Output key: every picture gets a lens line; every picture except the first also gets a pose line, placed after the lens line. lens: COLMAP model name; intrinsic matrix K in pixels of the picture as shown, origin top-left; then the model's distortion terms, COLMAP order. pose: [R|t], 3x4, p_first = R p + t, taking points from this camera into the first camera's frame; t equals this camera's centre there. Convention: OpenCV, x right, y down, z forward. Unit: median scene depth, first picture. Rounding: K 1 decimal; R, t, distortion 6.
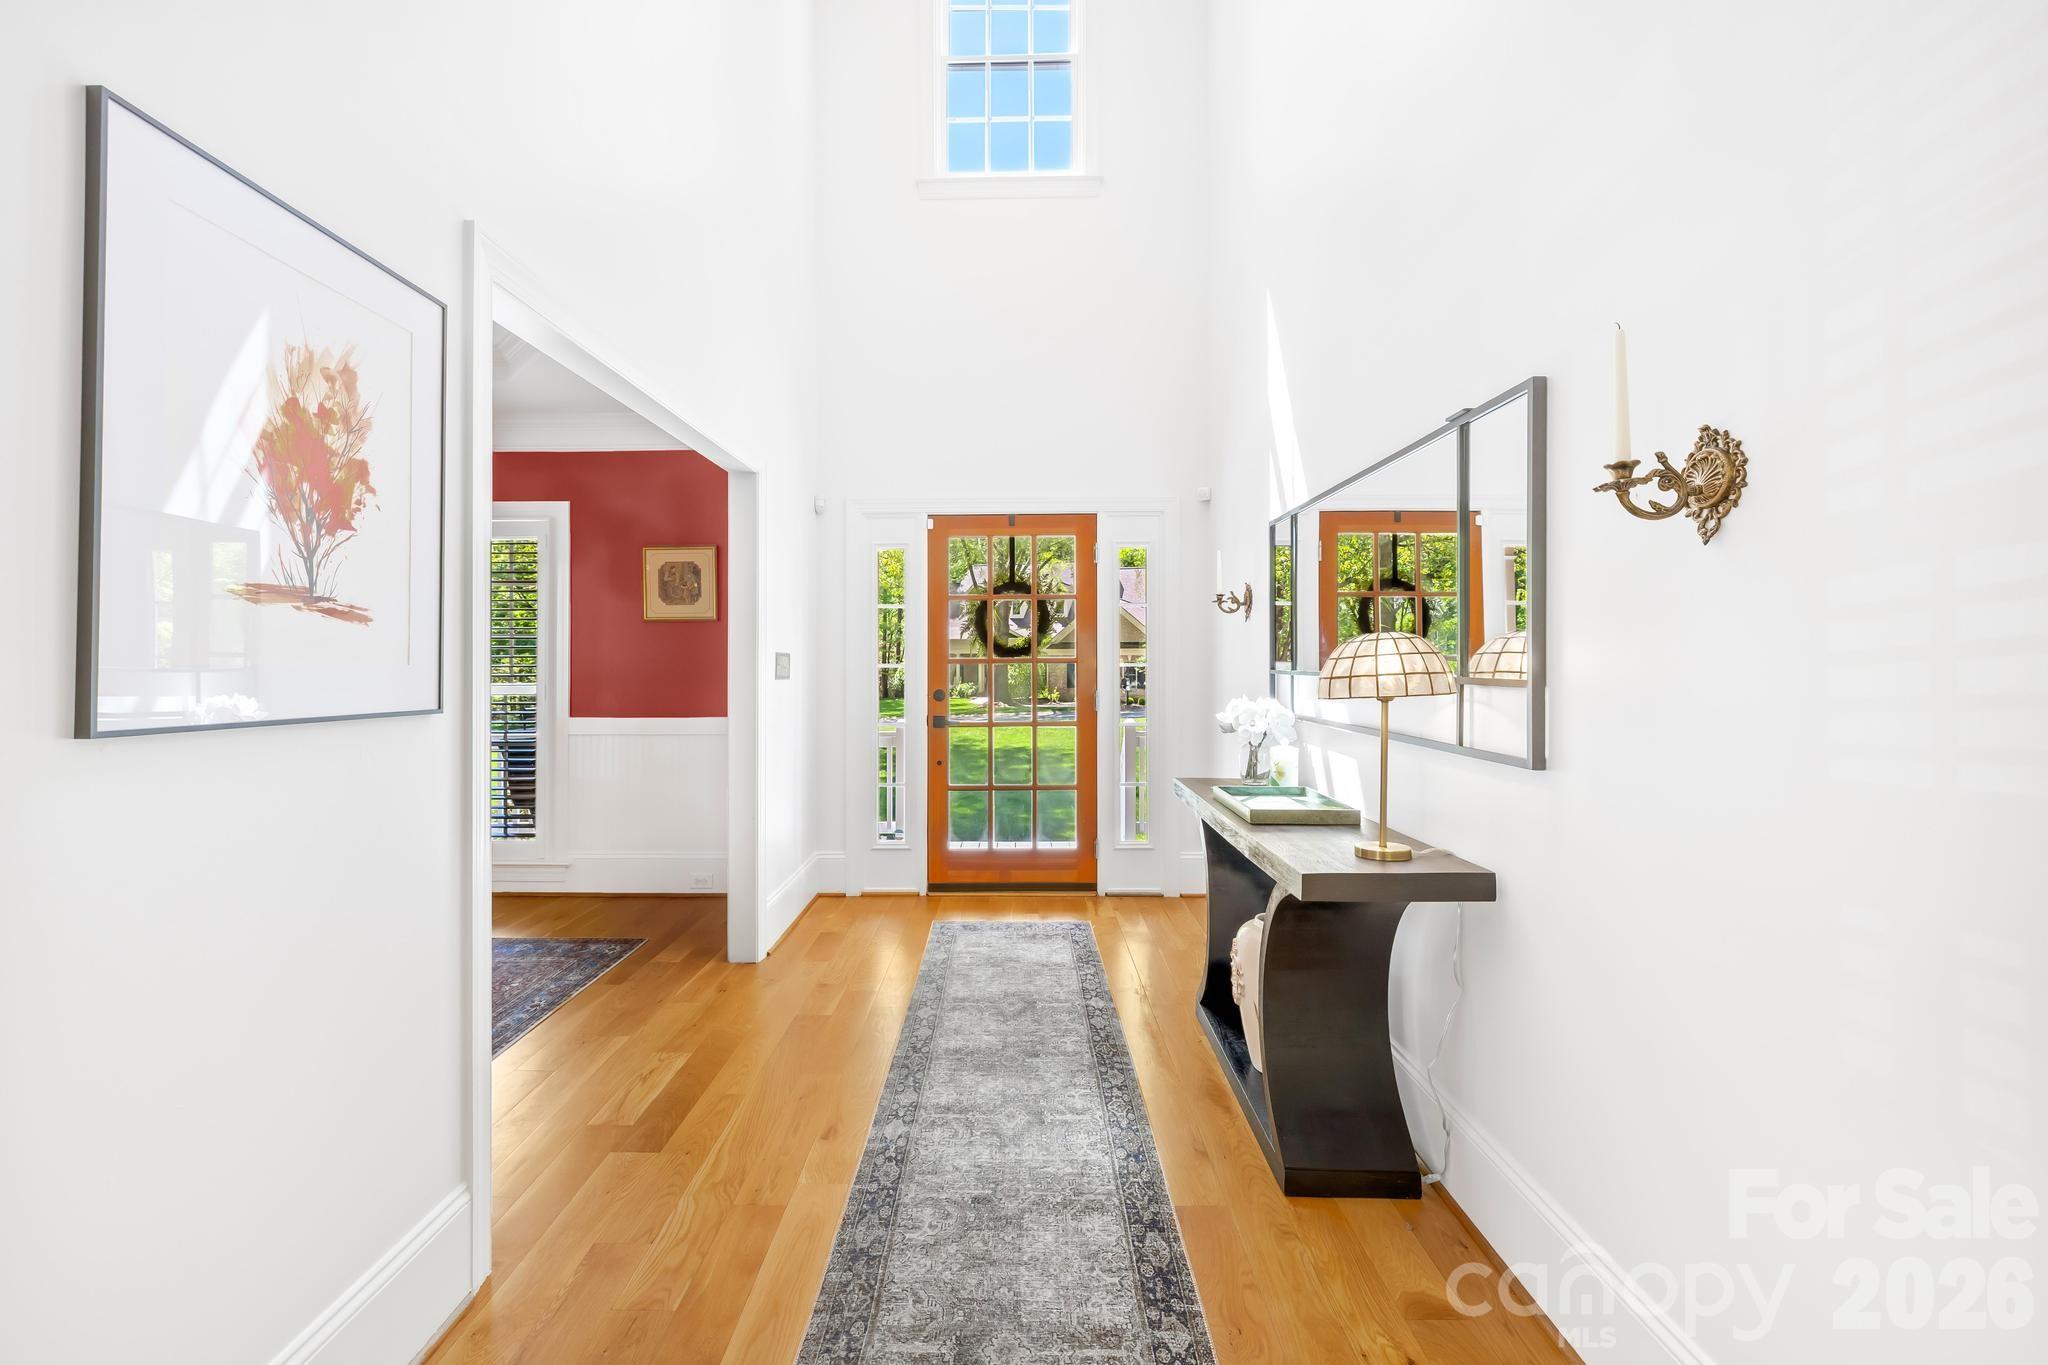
lens RADIAL K [[847.9, 0, 994.7], [0, 847.9, 659.9], [0, 0, 1]] dist [0.000550, 0.000004]
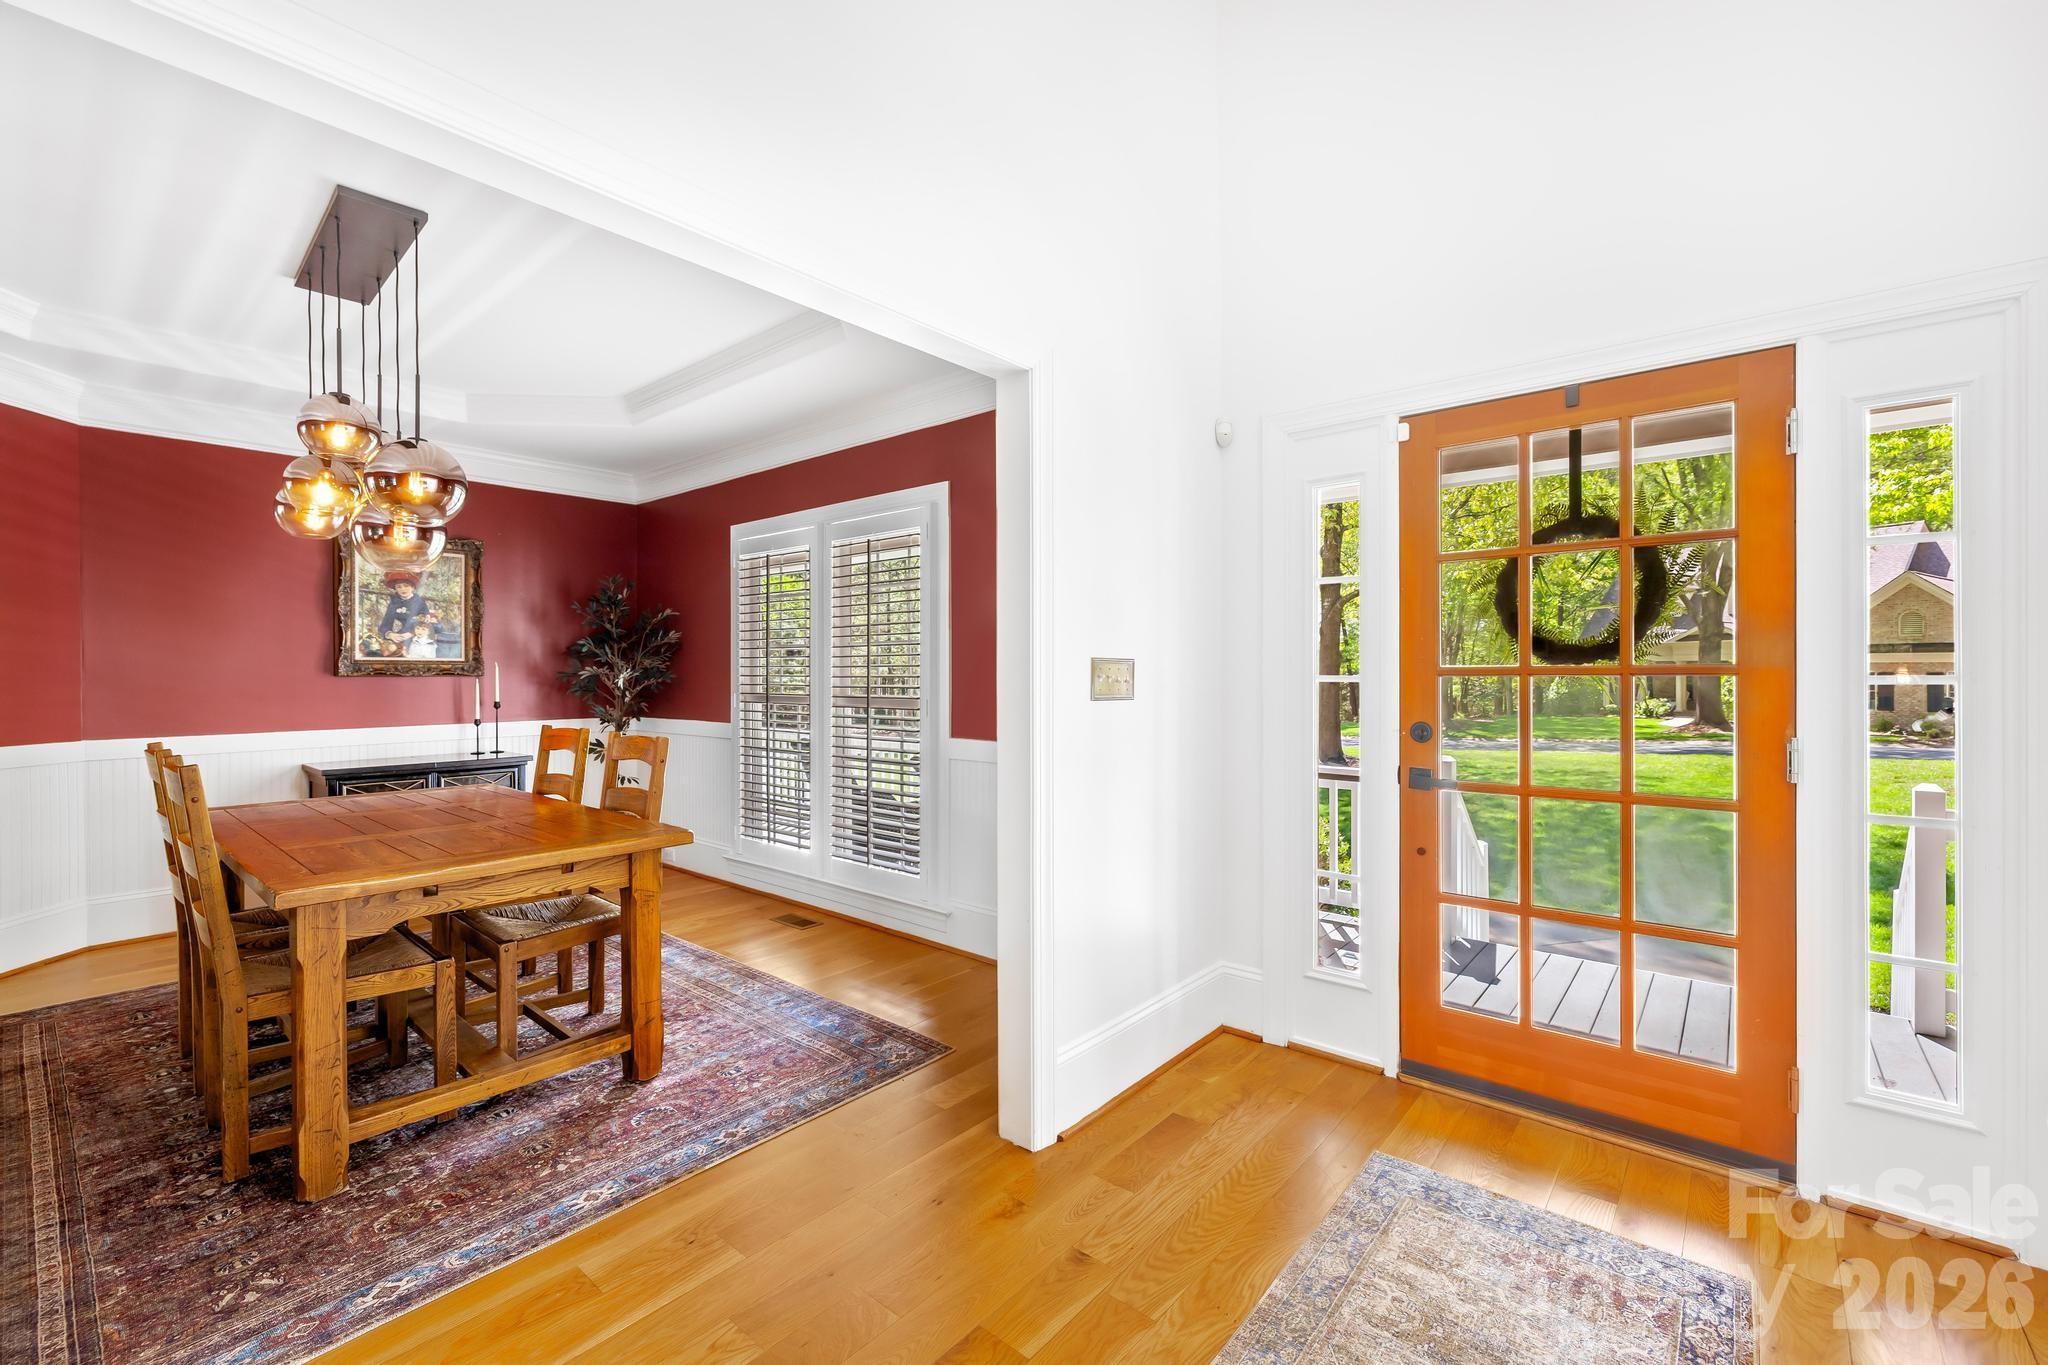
lens RADIAL K [[852.9, 0, 1015.9], [0, 852.9, 672.1], [0, 0, 1]] dist [-0.000715, -0.000165]
pose [[0.777727, -0.000140, -0.628602, 0.082219], [0.001438, 0.999998, 0.001557, 0.000695], [0.628601, -0.002115, 0.777725, 0.387004]]
